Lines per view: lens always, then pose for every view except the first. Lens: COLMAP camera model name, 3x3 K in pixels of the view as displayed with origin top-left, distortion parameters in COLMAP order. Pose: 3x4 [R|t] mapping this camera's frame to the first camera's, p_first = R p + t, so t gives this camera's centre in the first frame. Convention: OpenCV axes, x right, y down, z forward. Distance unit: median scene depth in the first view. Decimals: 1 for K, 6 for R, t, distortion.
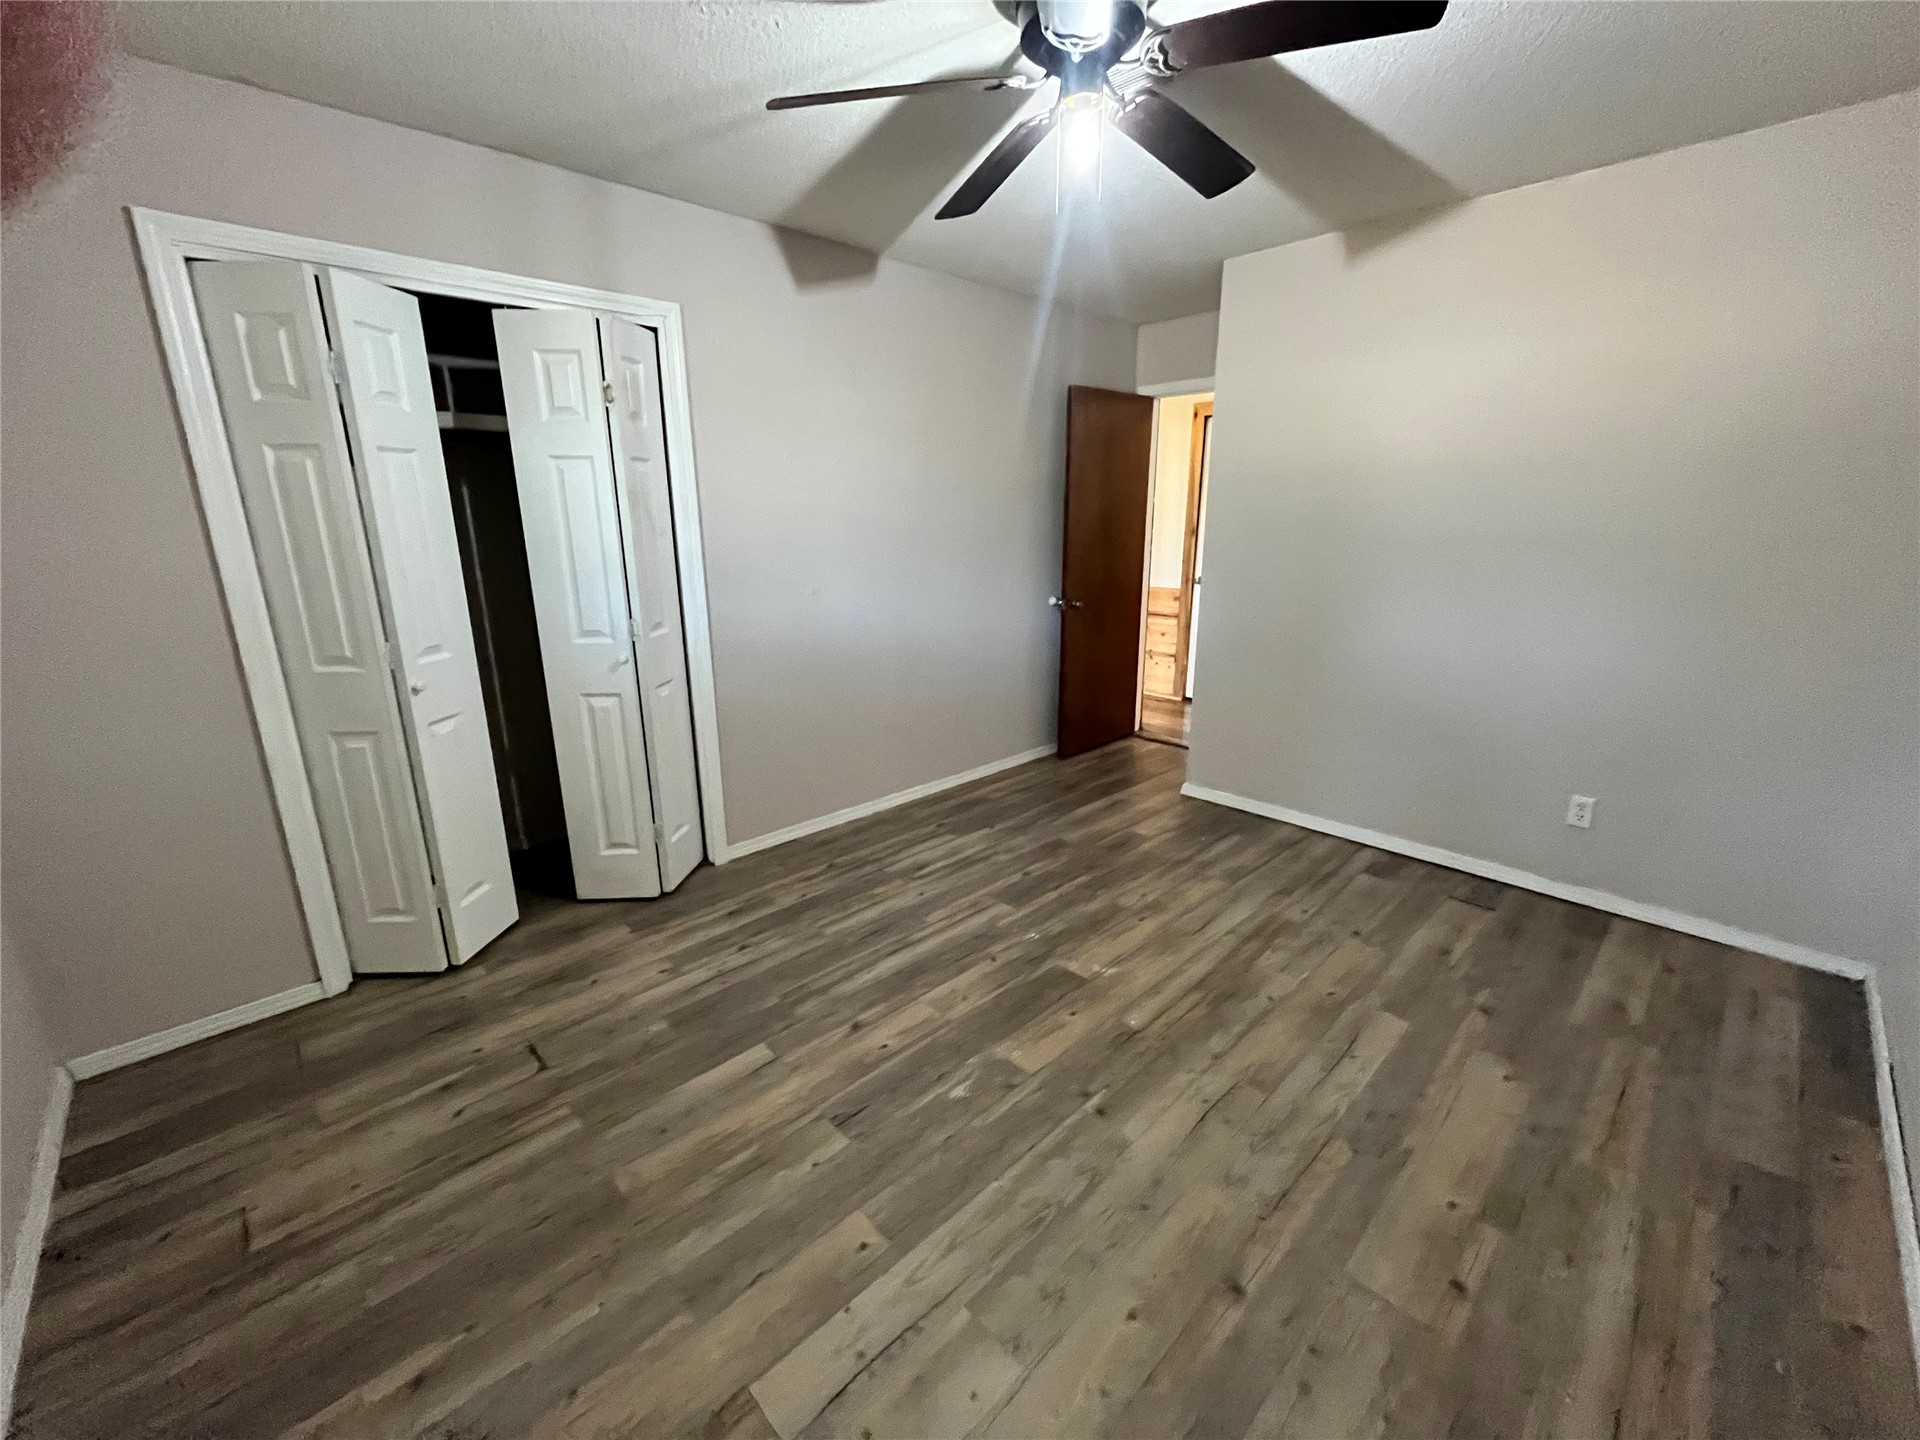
lens RADIAL K [[778.4, 0, 961.7], [0, 778.4, 719.2], [0, 0, 1]] dist [-0.001684, 0.000374]
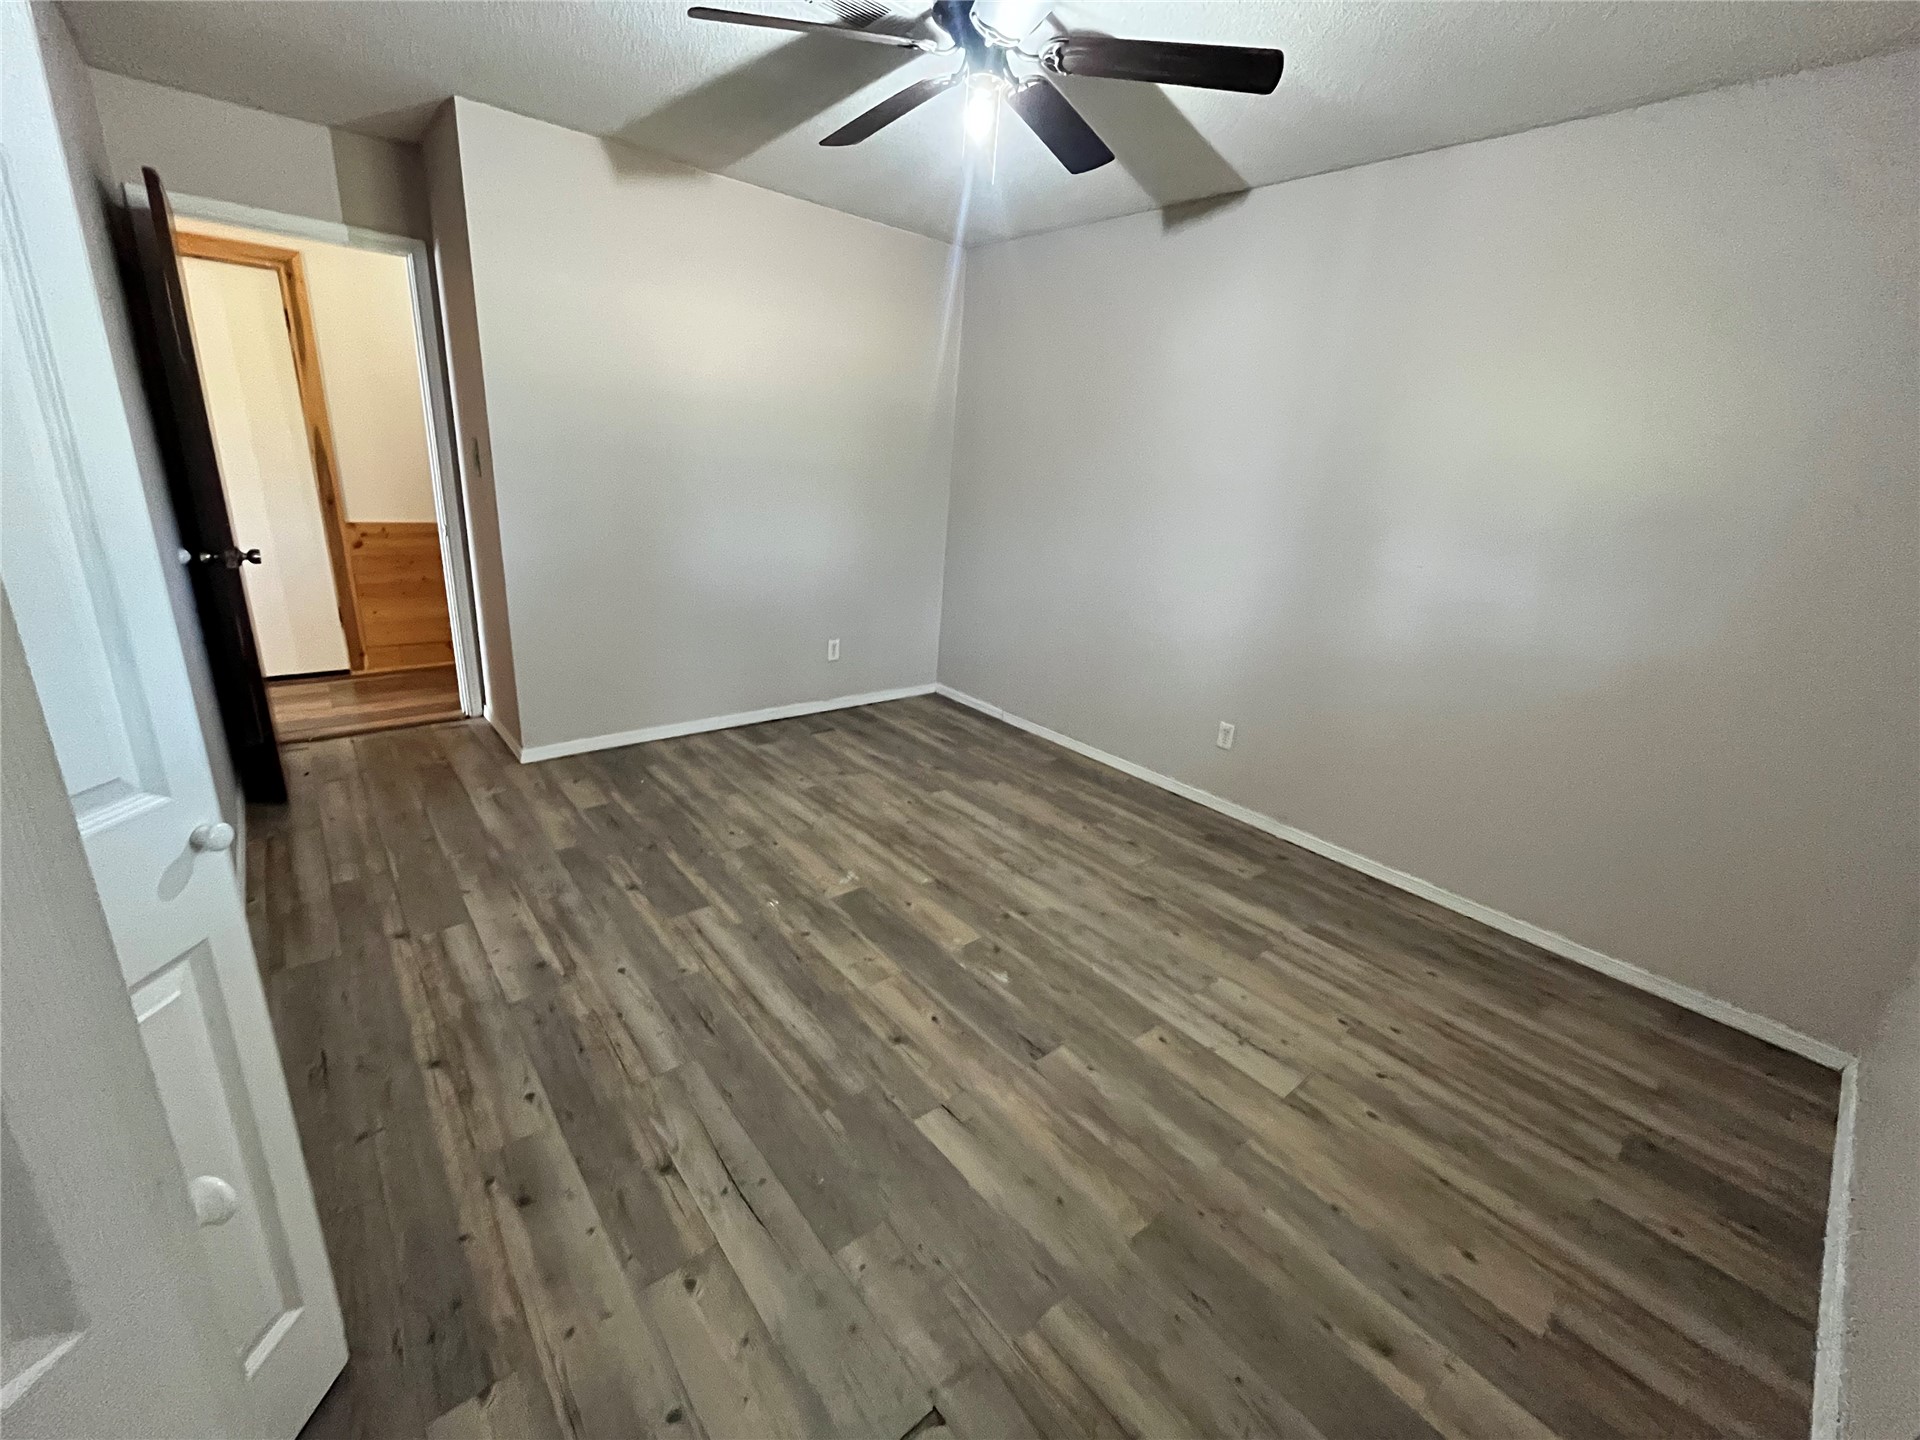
lens RADIAL K [[778.4, 0, 958.9], [0, 778.4, 714.3], [0, 0, 1]] dist [-0.001684, 0.000374]
pose [[0.067905, -0.303783, 0.950318, -0.791401], [0.191911, 0.938706, 0.286358, -0.178754], [-0.979060, 0.162932, 0.122042, 0.700990]]
